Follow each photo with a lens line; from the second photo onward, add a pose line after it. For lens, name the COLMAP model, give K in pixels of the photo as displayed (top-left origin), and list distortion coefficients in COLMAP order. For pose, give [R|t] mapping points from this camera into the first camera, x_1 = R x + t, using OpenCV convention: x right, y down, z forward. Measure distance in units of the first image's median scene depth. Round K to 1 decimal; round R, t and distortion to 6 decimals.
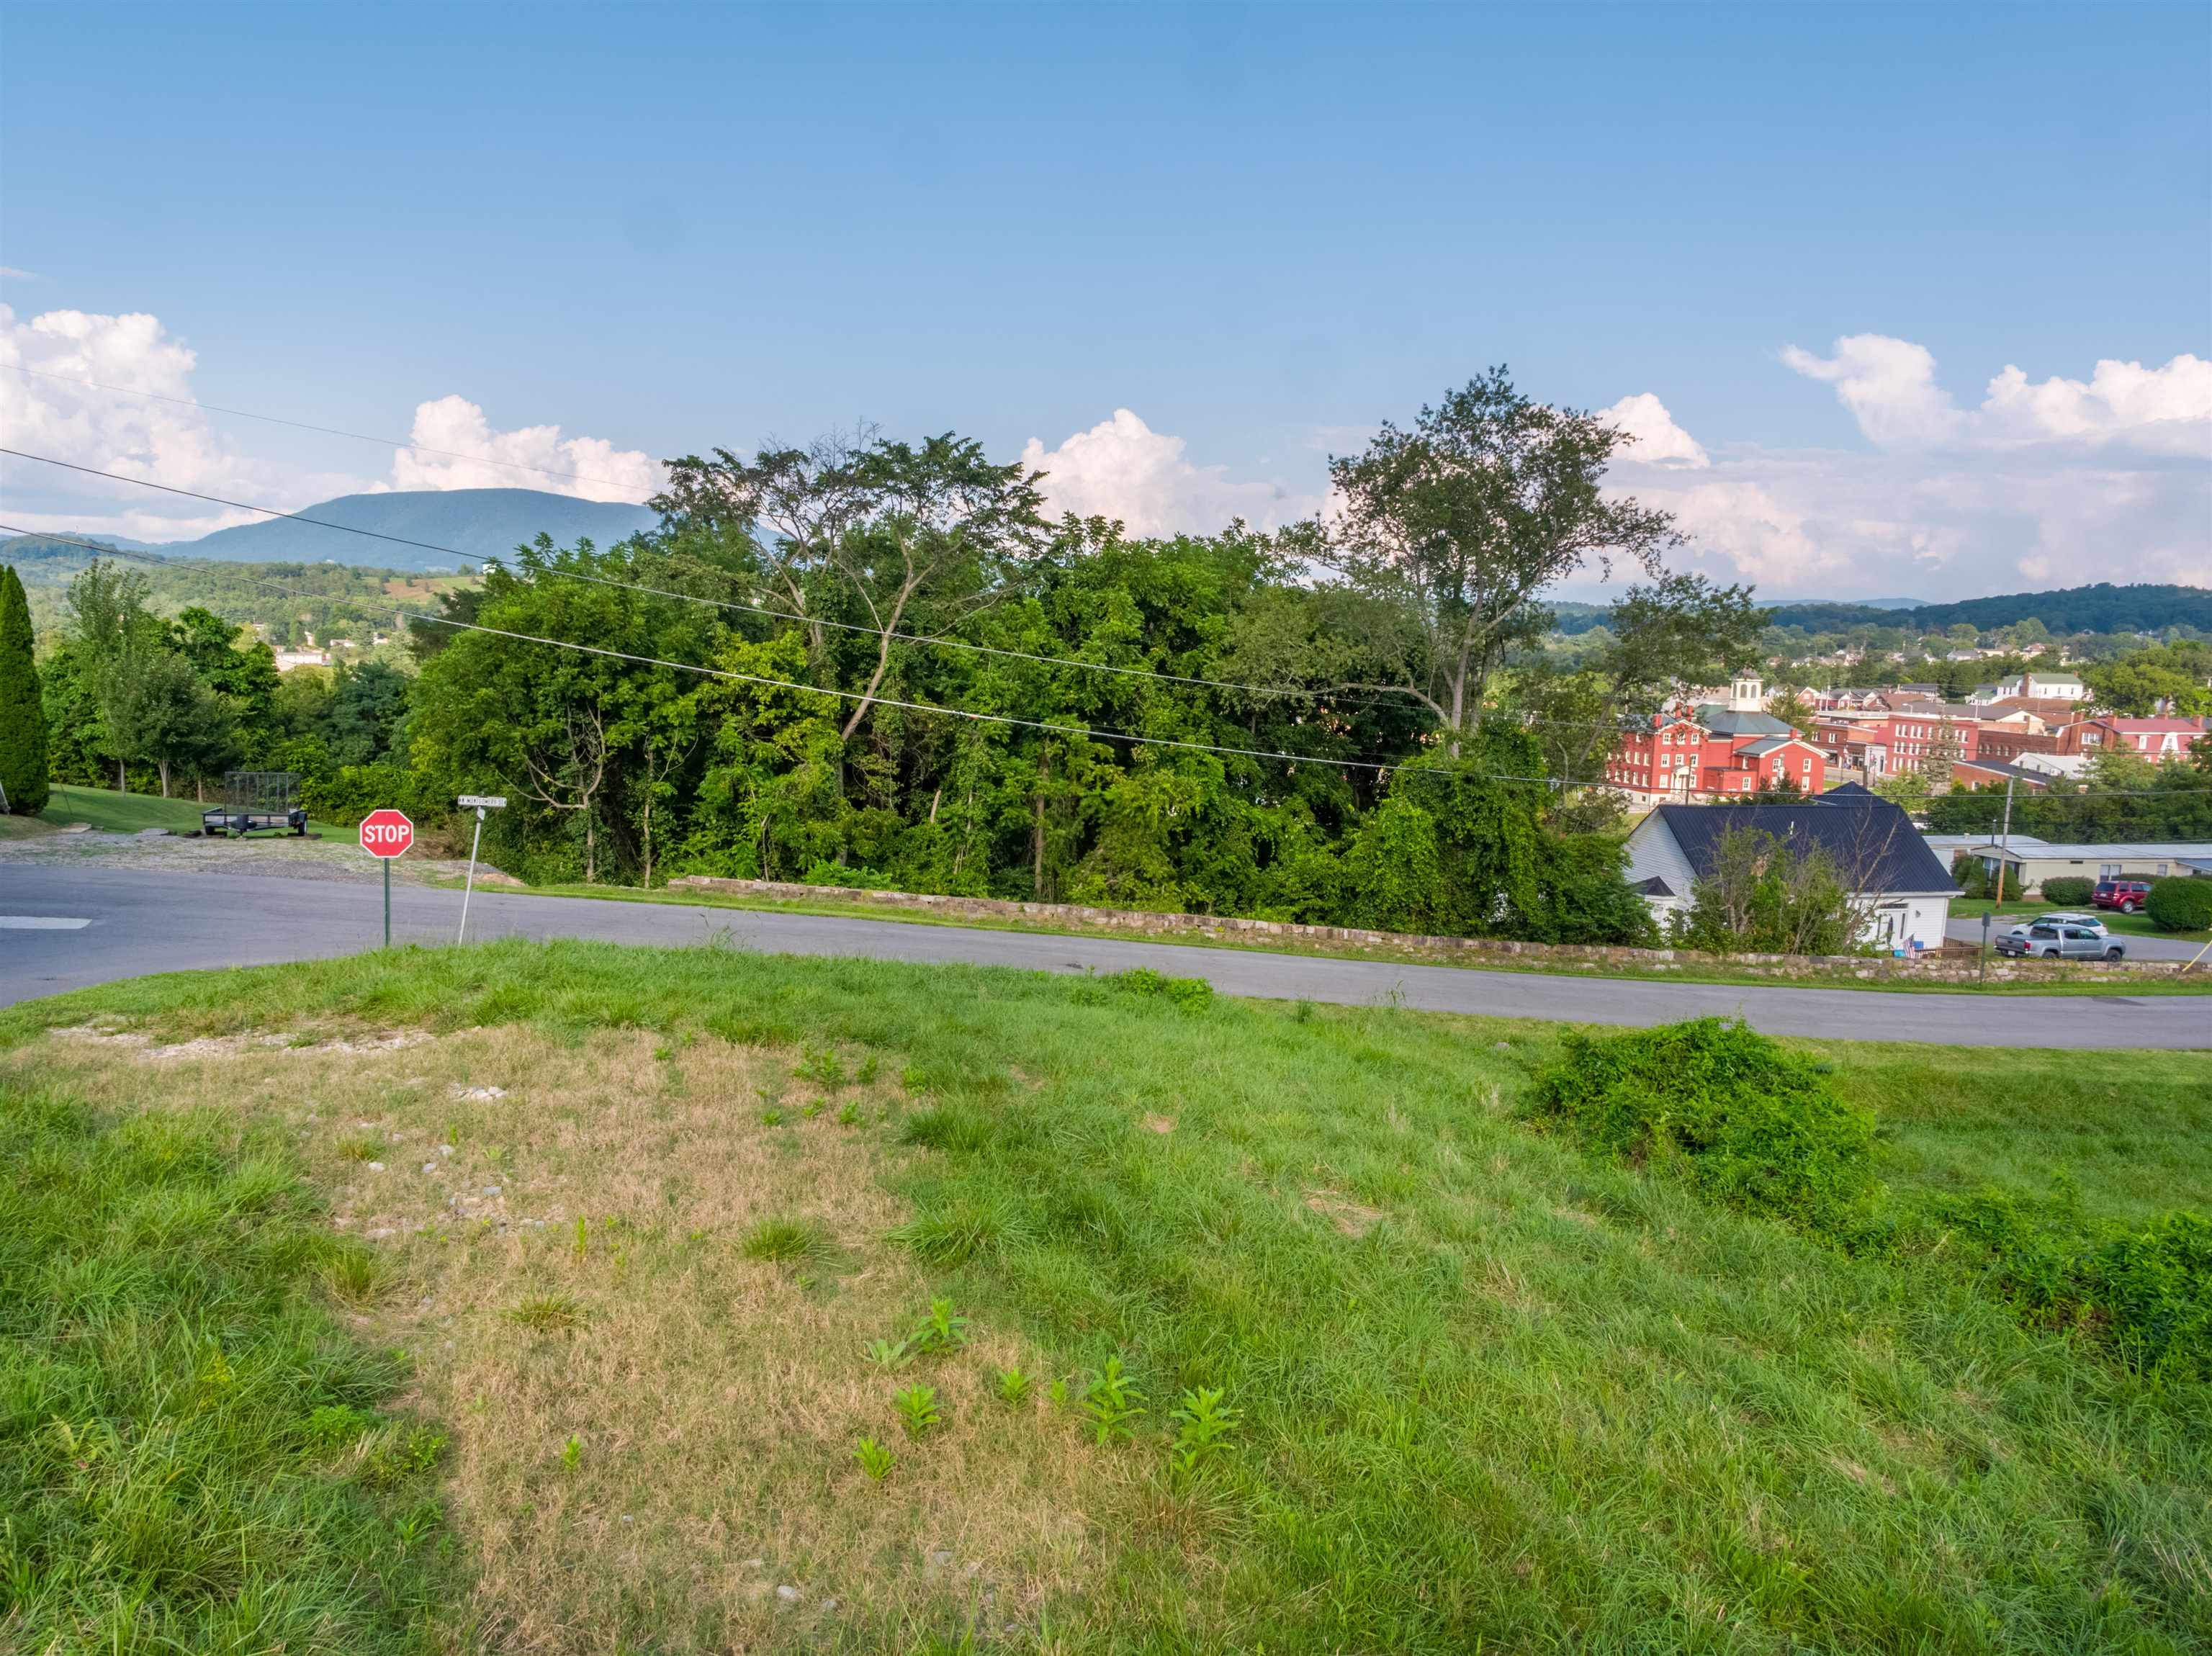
lens RADIAL K [[1569.3, 0, 1090.2], [0, 1569.3, 829.0], [0, 0, 1]] dist [0.003925, 0.001329]
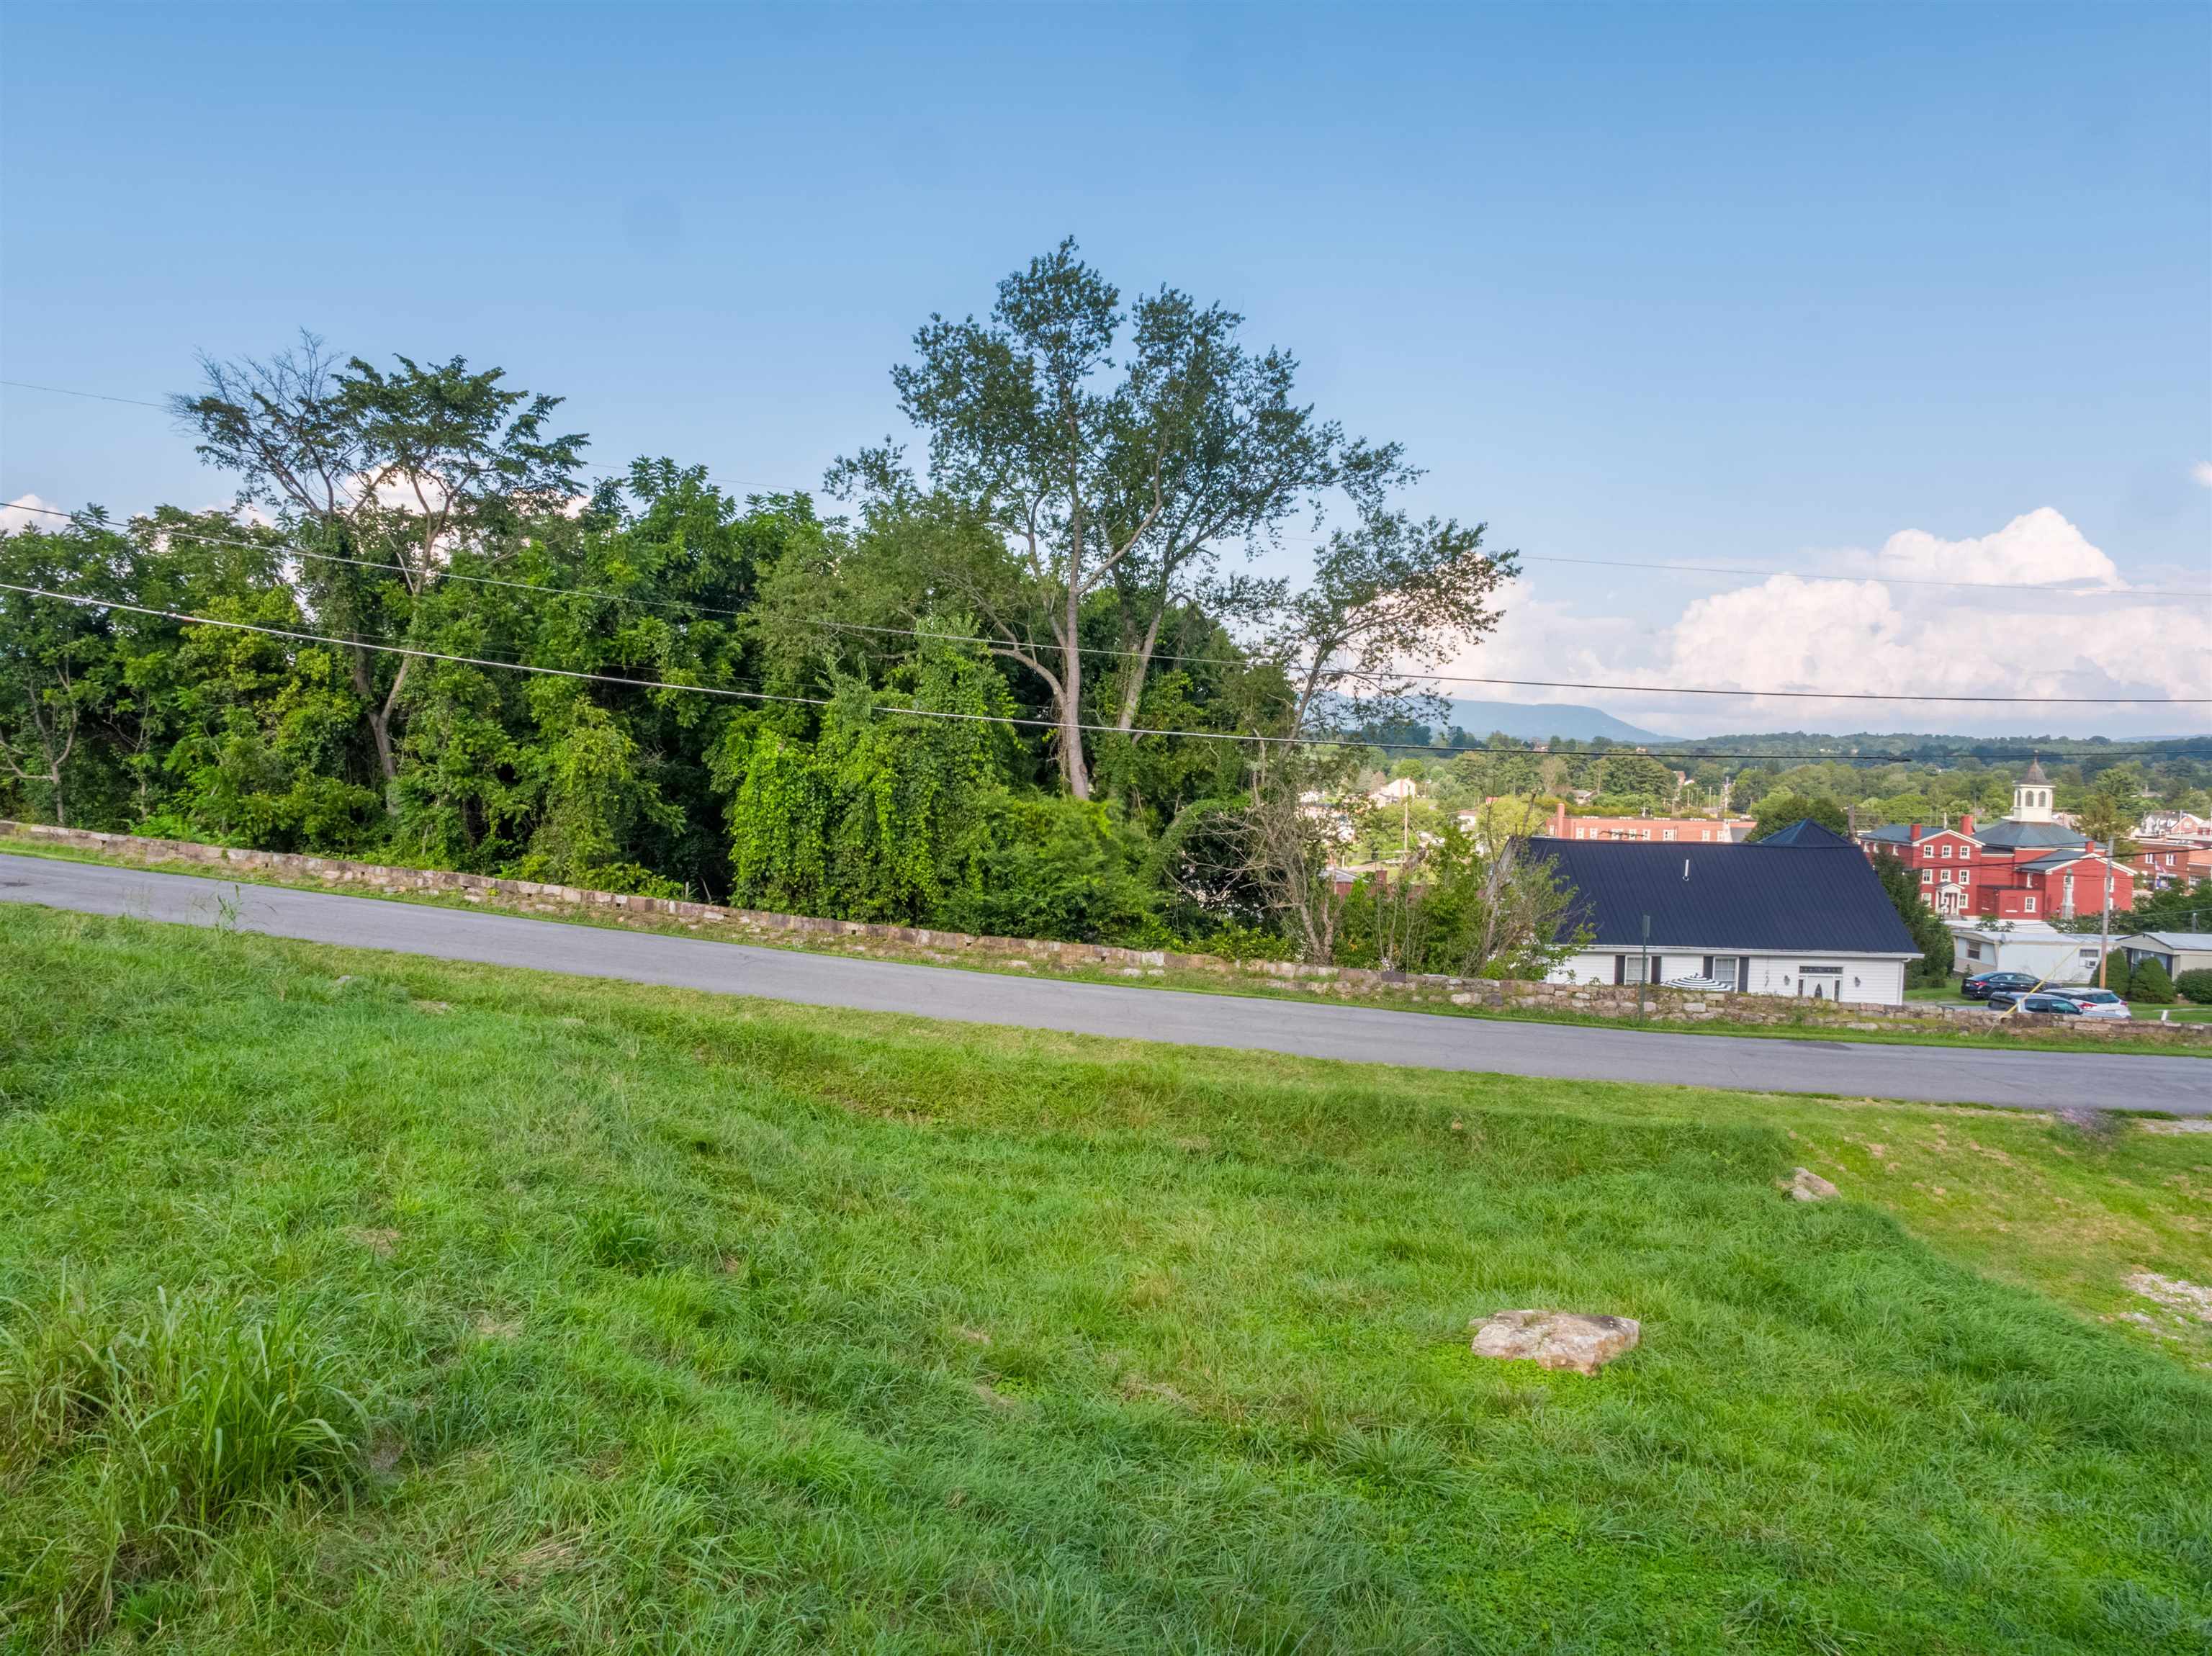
lens RADIAL K [[1566.7, 0, 1089.9], [0, 1566.7, 826.2], [0, 0, 1]] dist [0.009924, -0.001977]
pose [[0.977672, 0.007291, -0.210009, 0.460467], [-0.026000, 0.995916, -0.086462, 0.077638], [0.208521, 0.089992, 0.973869, 0.251902]]
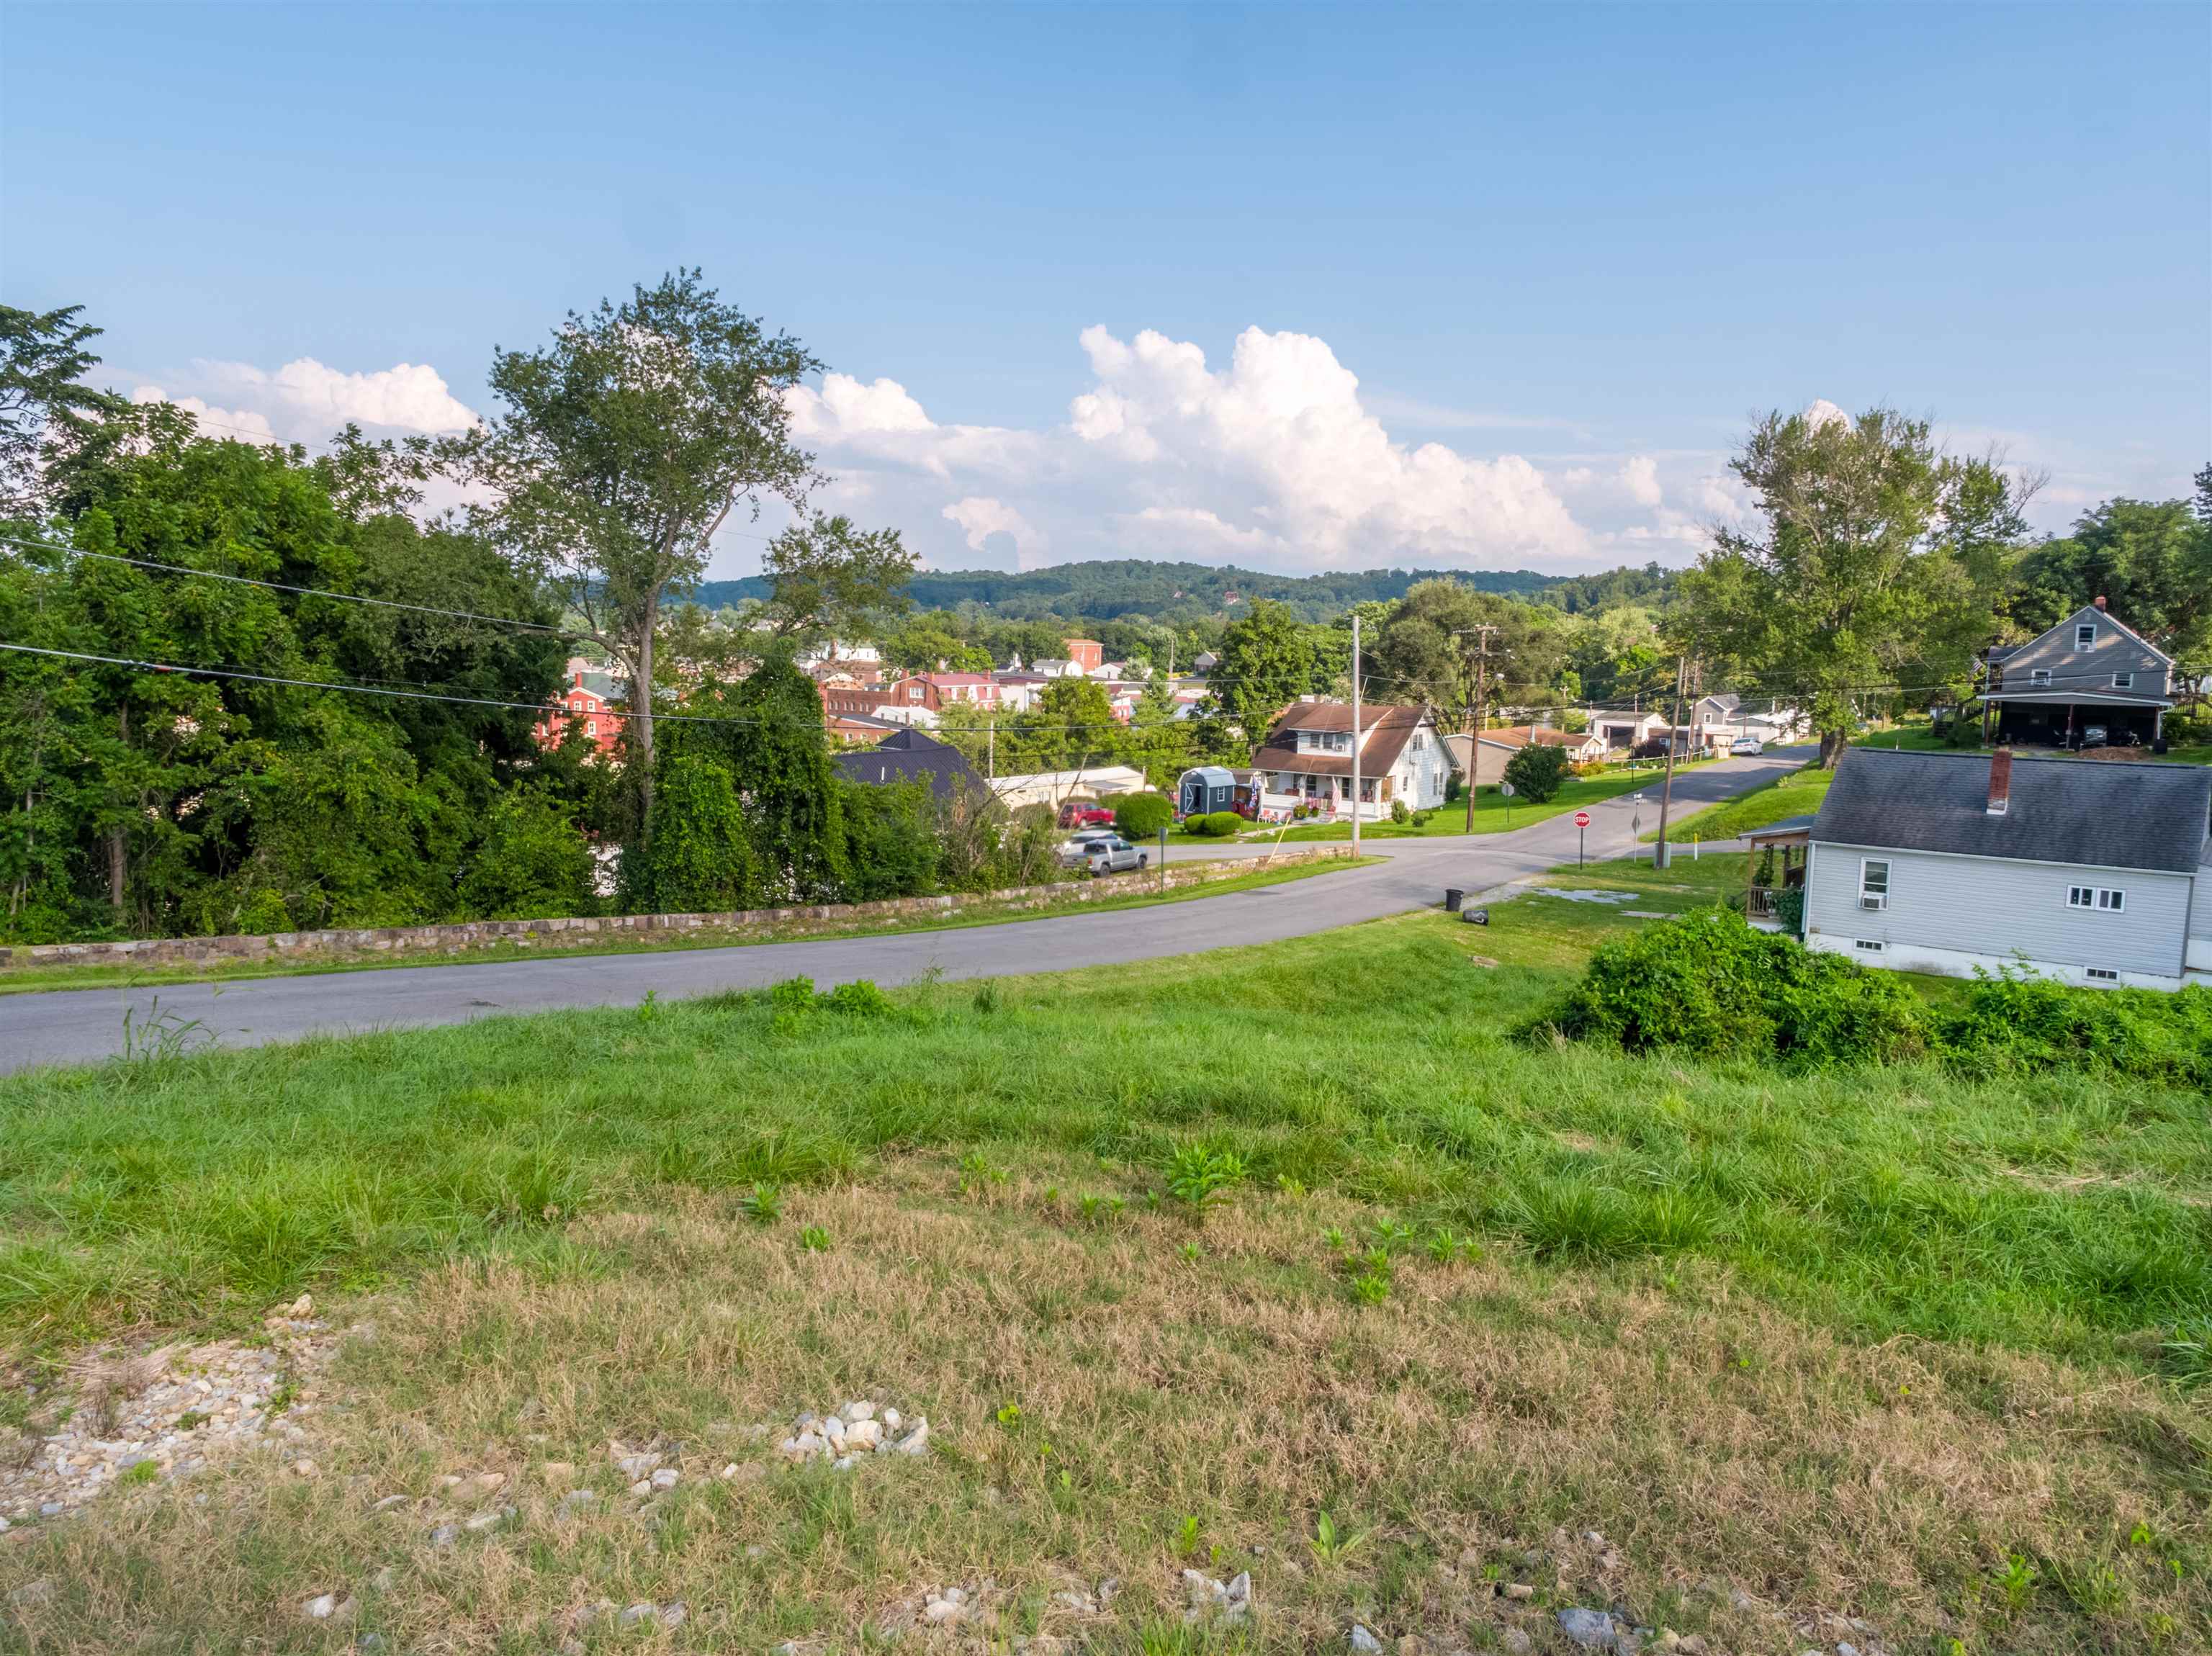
lens RADIAL K [[1566.7, 0, 1089.9], [0, 1566.7, 826.2], [0, 0, 1]] dist [0.009924, -0.001977]
pose [[0.752649, -0.091751, 0.651998, -0.180712], [0.082364, 0.995585, 0.045023, -0.001866], [-0.653250, 0.019815, 0.756883, 0.193891]]
